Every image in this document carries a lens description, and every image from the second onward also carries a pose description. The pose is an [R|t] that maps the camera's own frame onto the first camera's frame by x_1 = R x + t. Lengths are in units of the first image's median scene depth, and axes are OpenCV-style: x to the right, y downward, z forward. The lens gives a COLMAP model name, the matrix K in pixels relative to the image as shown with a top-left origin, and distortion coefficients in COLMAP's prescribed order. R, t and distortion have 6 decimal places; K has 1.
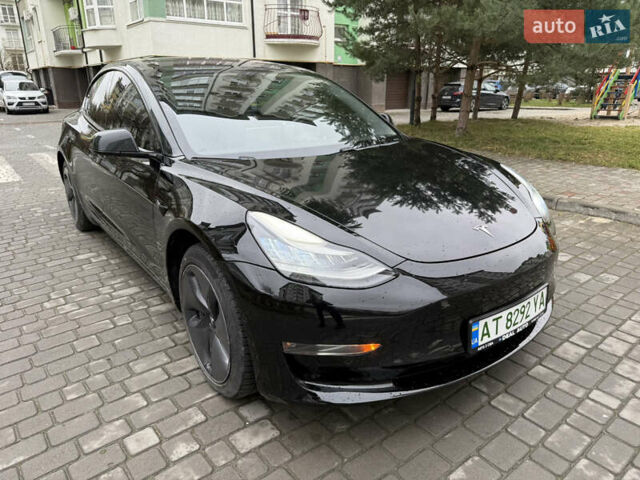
lens RADIAL K [[456.6, 0, 323.4], [0, 456.6, 240.4], [0, 0, 1]] dist [0.001126, -0.003628]
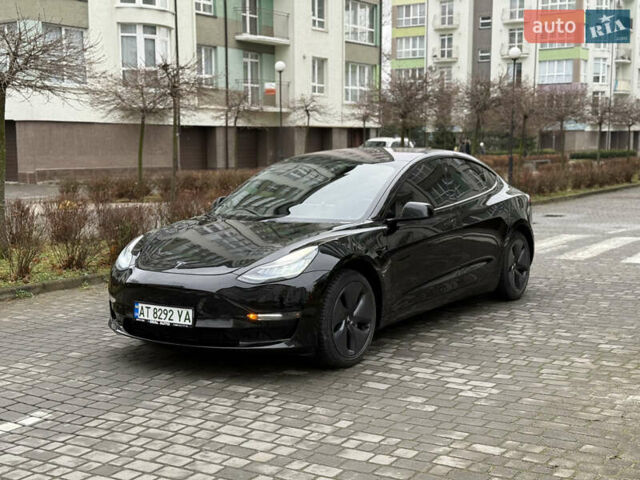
lens RADIAL K [[887.8, 0, 325.1], [0, 887.8, 237.1], [0, 0, 1]] dist [0.142418, -0.087553]
pose [[0.324450, 0.103022, -0.940276, 2.283419], [-0.300941, 0.953642, 0.000644, -0.178080], [0.896753, 0.282759, 0.340413, 0.212613]]
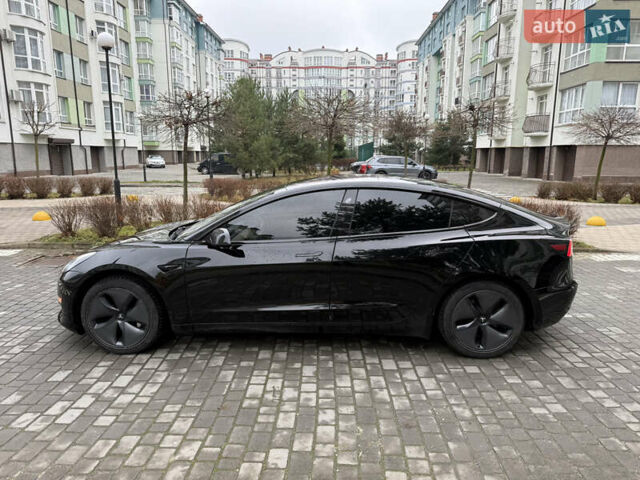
lens RADIAL K [[448.4, 0, 322.0], [0, 448.4, 238.4], [0, 0, 1]] dist [0.059548, -0.072482]
pose [[-0.630623, 0.141260, -0.763125, 0.935394], [-0.250530, 0.893600, 0.372443, -0.843216], [0.734540, 0.426057, -0.528135, 2.061248]]
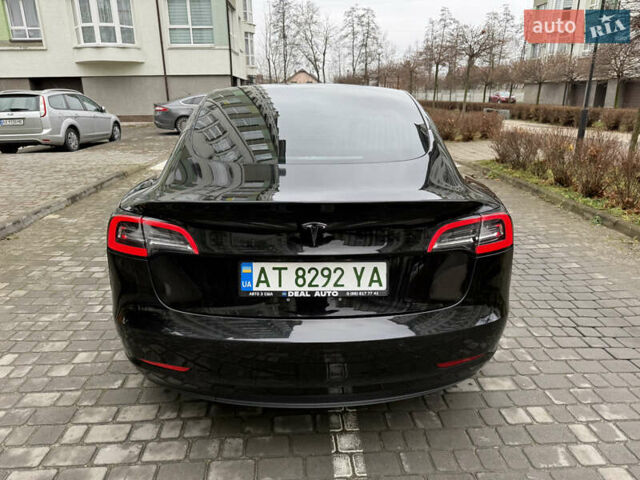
lens RADIAL K [[455.4, 0, 322.6], [0, 455.4, 233.4], [0, 0, 1]] dist [0.036247, -0.044625]
pose [[-0.813963, -0.162602, 0.557696, -1.050881], [0.193281, 0.829527, 0.523953, -0.781252], [-0.547819, 0.534270, -0.643777, 2.152147]]
